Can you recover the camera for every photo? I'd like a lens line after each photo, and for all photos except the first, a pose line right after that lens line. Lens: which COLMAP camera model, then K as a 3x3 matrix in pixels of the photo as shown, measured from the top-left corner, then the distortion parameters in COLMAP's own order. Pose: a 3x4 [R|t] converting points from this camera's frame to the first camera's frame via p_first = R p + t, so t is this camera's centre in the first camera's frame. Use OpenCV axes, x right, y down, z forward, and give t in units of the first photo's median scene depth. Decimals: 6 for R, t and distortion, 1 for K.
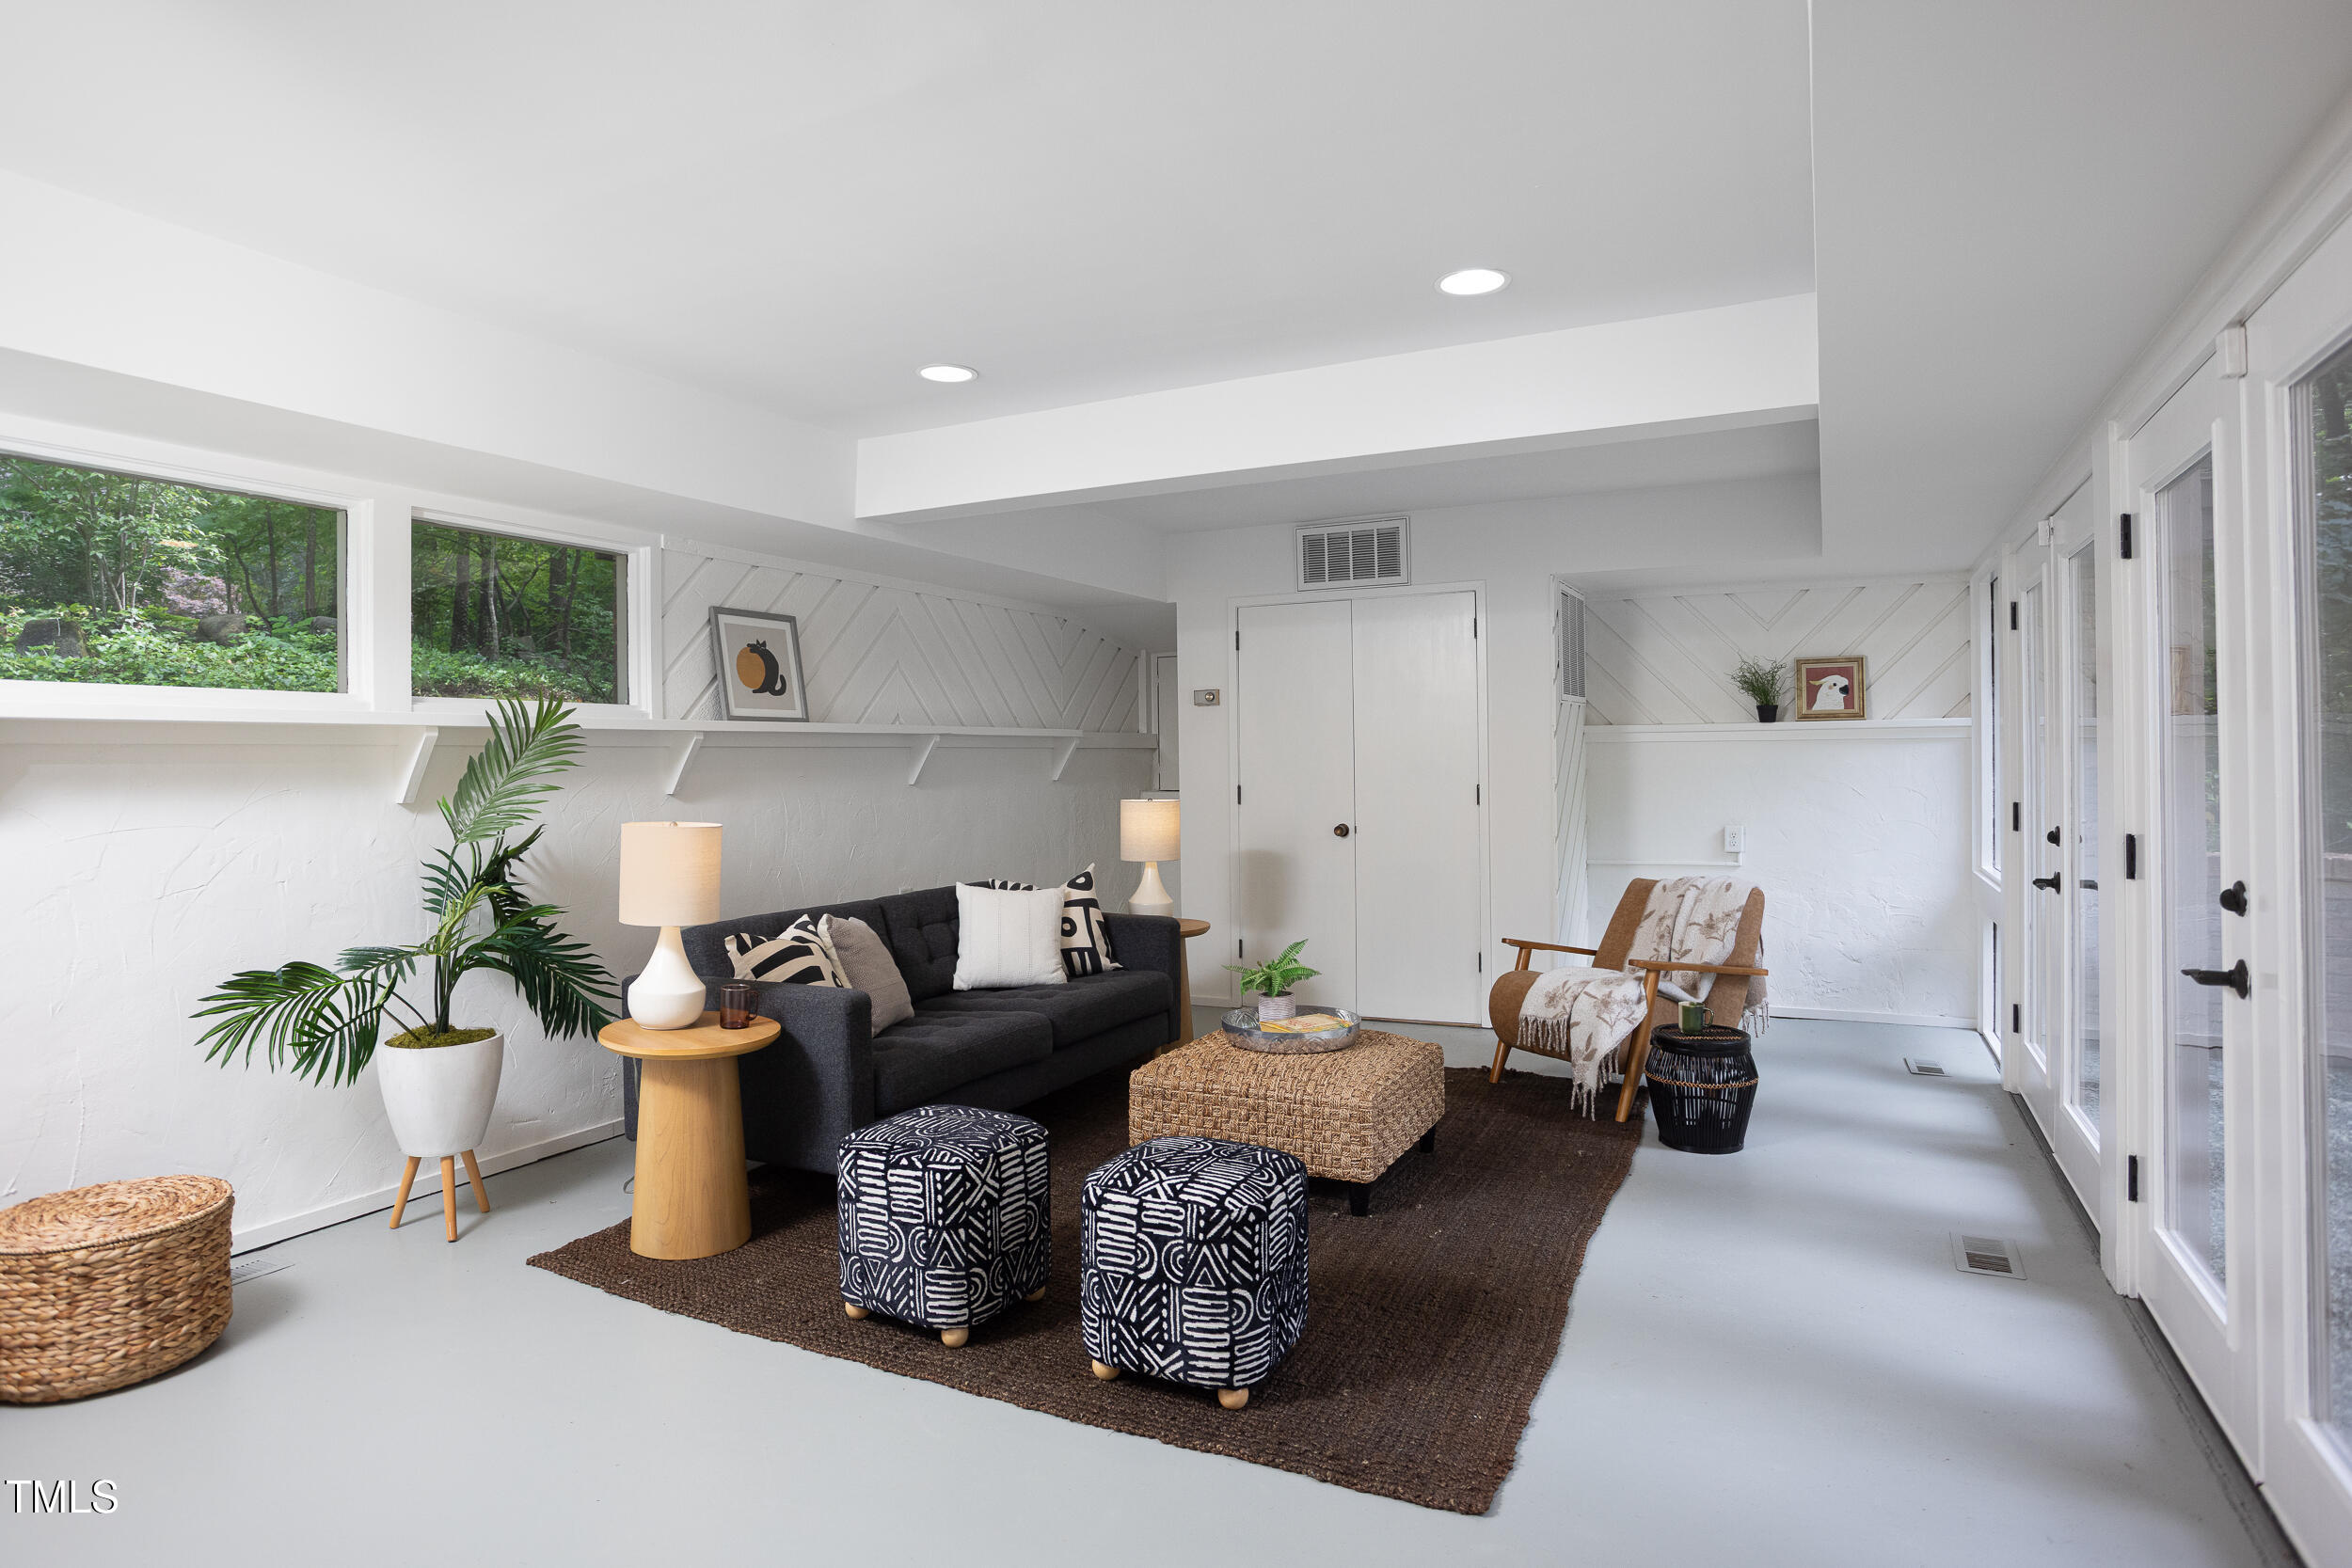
lens RADIAL K [[1285.8, 0, 1153.9], [0, 1285.8, 784.7], [0, 0, 1]] dist [-0.043934, 0.003702]
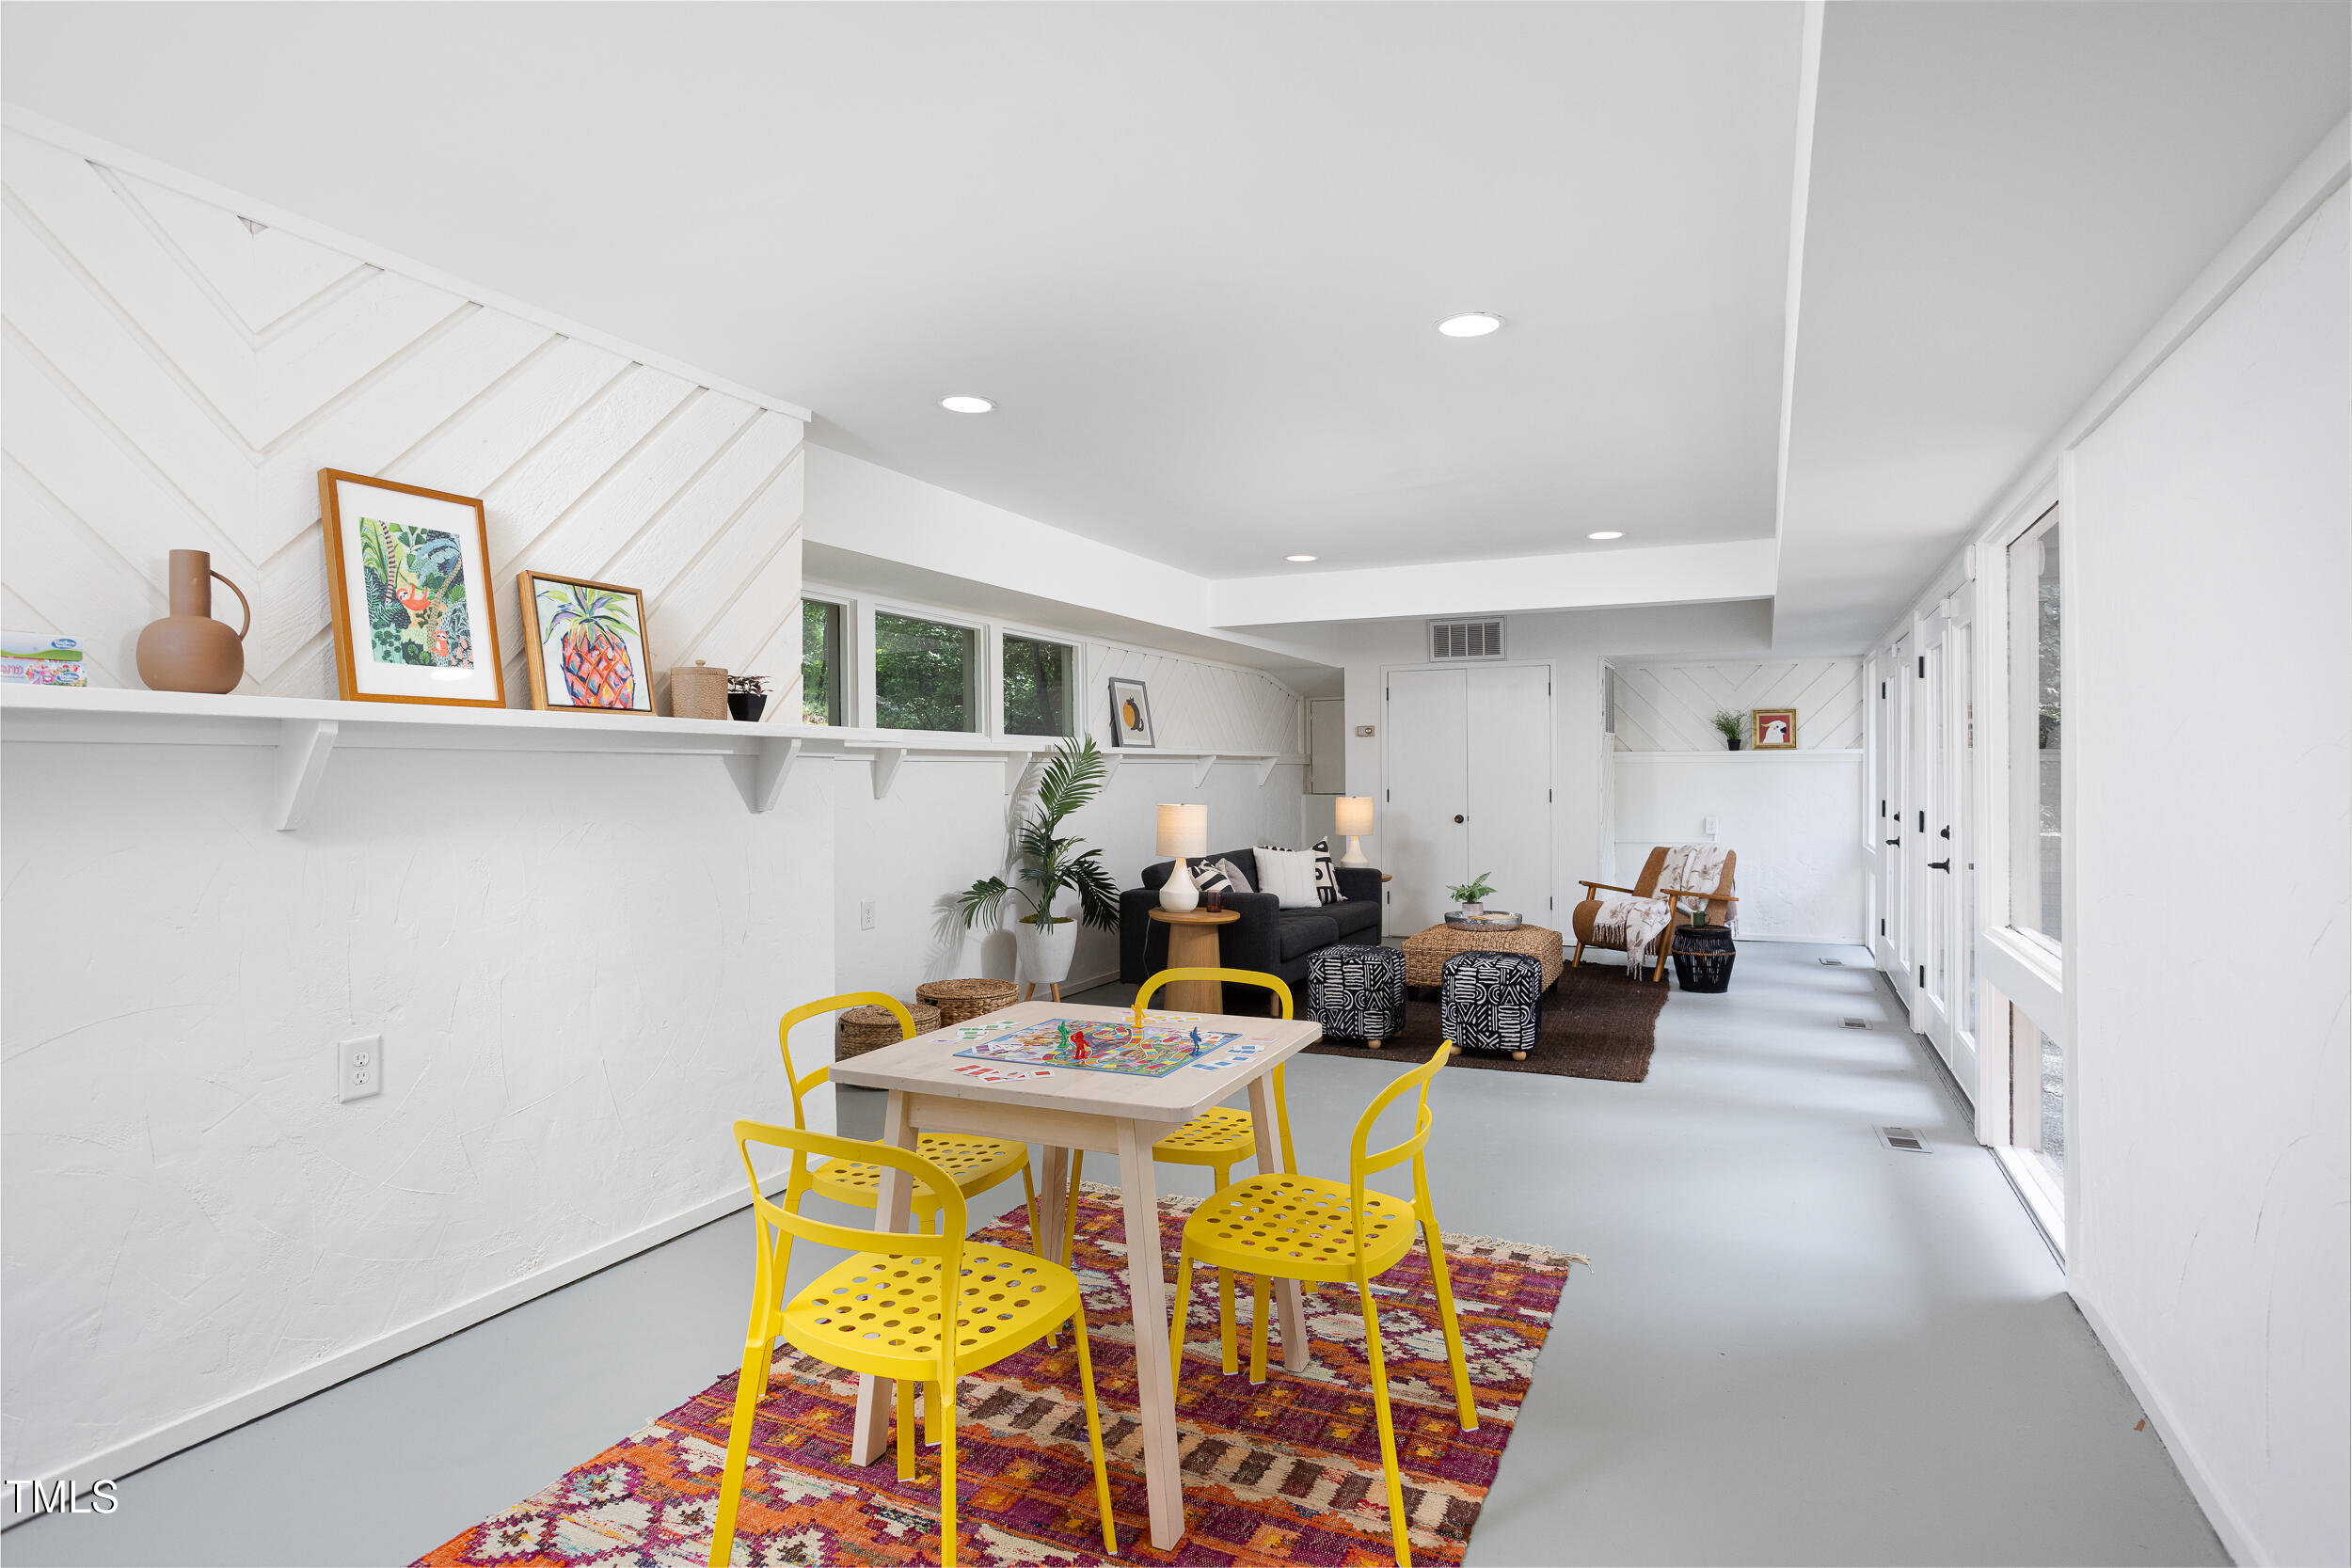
lens RADIAL K [[1266.9, 0, 1194.9], [0, 1266.9, 780.3], [0, 0, 1]] dist [0.011956, -0.000524]
pose [[0.998015, 0.006347, 0.062660, -0.335514], [-0.005809, 0.999945, -0.008758, 0.006337], [-0.062712, 0.008376, 0.997996, -0.624276]]
